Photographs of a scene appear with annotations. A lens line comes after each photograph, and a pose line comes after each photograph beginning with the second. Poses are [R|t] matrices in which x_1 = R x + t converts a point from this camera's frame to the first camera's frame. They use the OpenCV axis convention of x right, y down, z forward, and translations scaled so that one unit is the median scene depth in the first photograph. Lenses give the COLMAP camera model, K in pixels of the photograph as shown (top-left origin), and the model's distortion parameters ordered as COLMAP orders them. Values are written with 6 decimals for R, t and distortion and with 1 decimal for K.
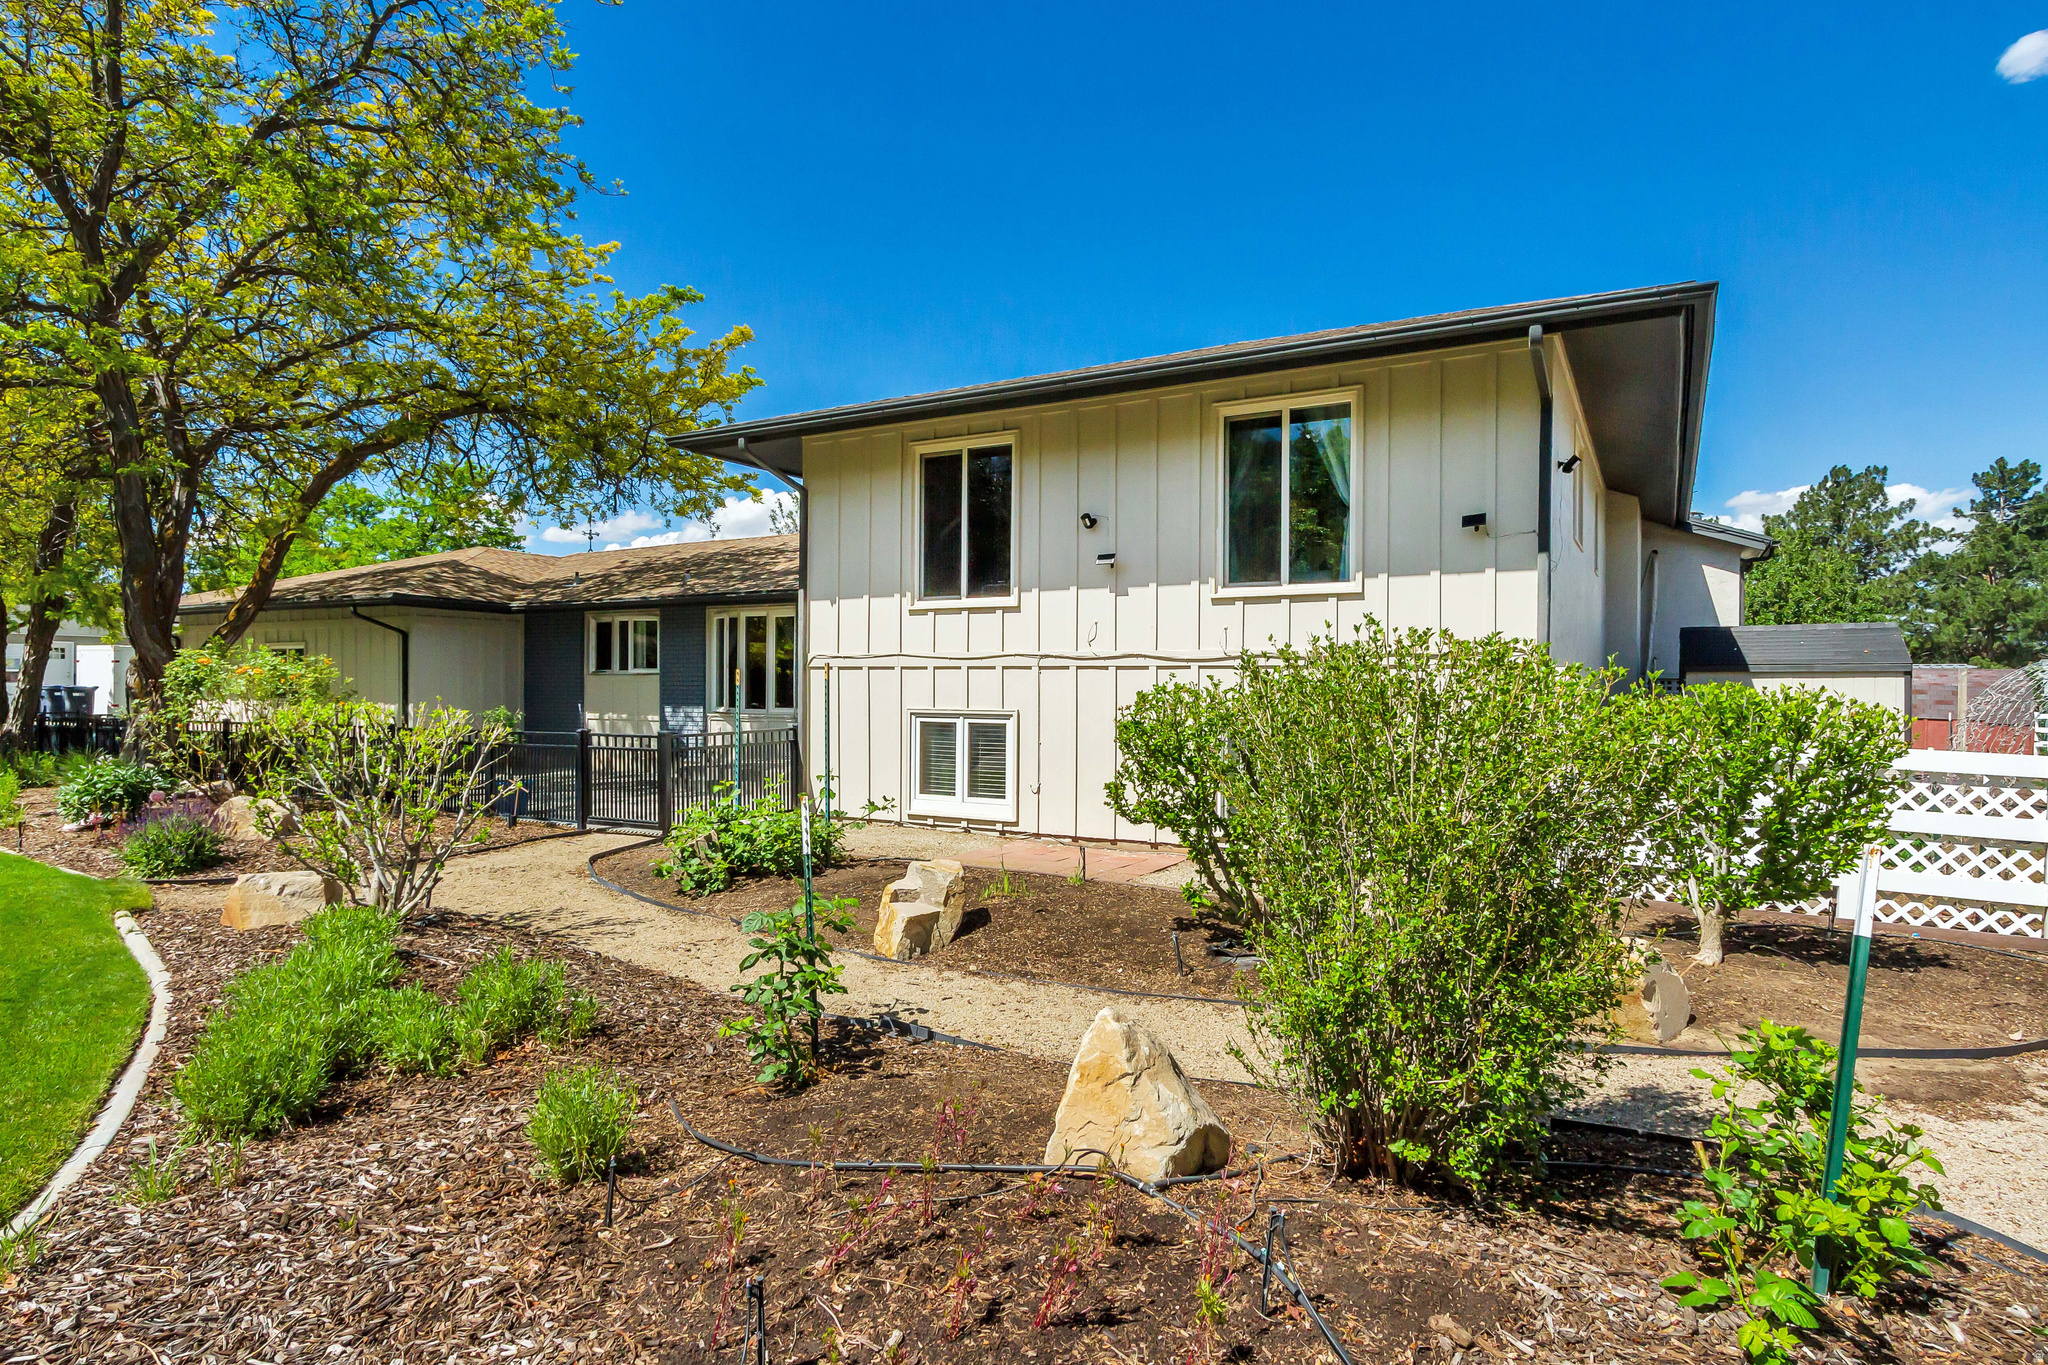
lens RADIAL K [[1140.2, 0, 1015.8], [0, 1140.2, 673.3], [0, 0, 1]] dist [0.013272, 0.000764]
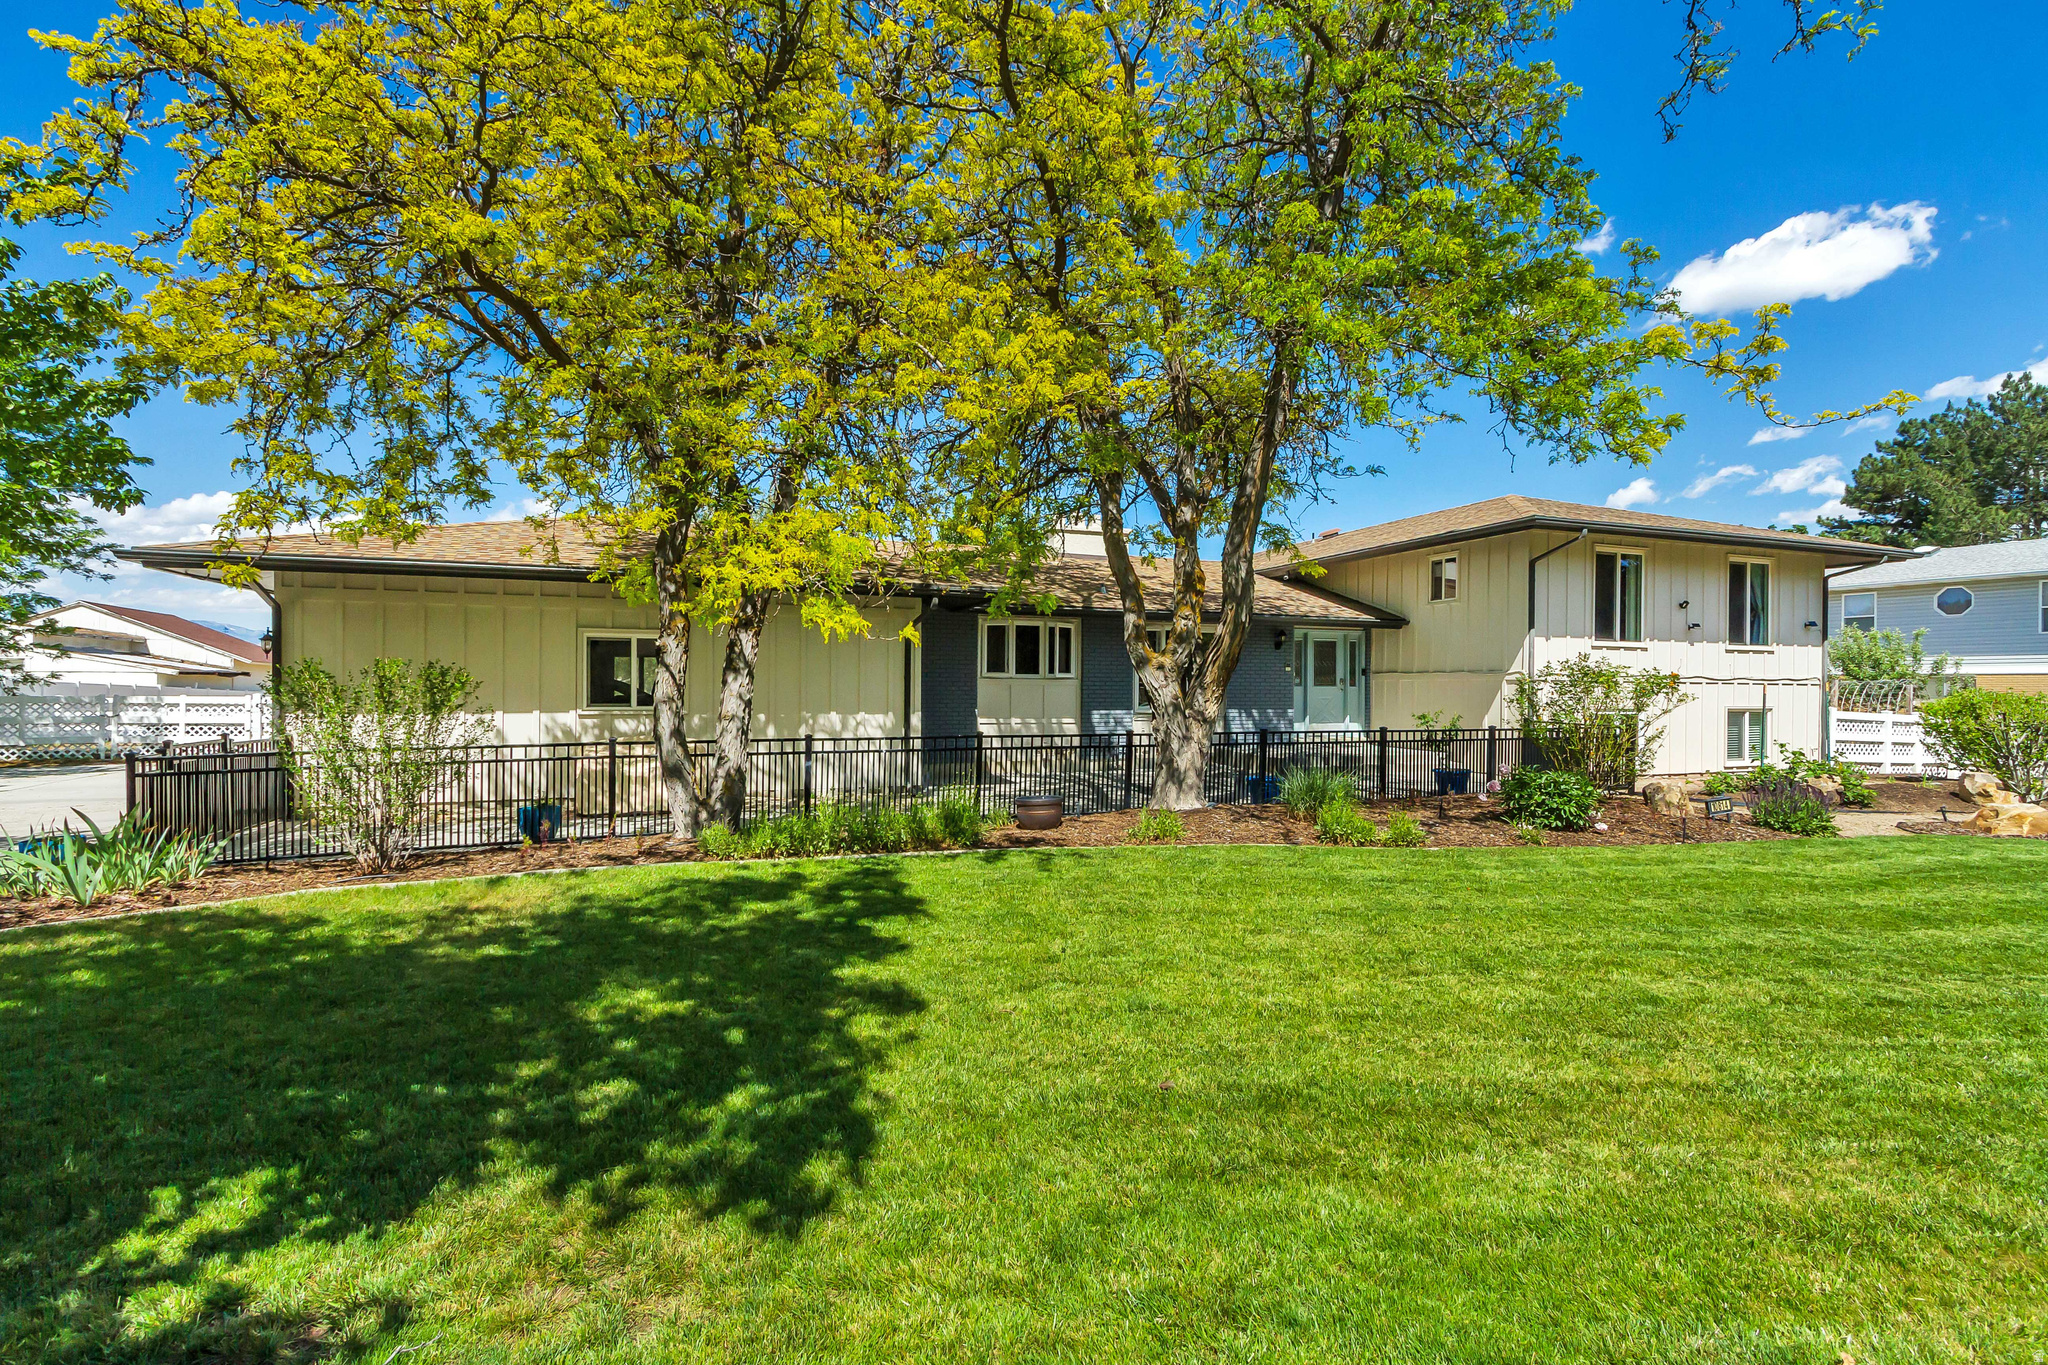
lens RADIAL K [[950.8, 0, 1032.5], [0, 950.8, 687.1], [0, 0, 1]] dist [0.004874, -0.001869]
pose [[0.625541, 0.007679, 0.780154, -1.633011], [-0.013207, 0.999913, 0.000747, 0.013025], [-0.780080, -0.010771, 0.625588, 0.767839]]
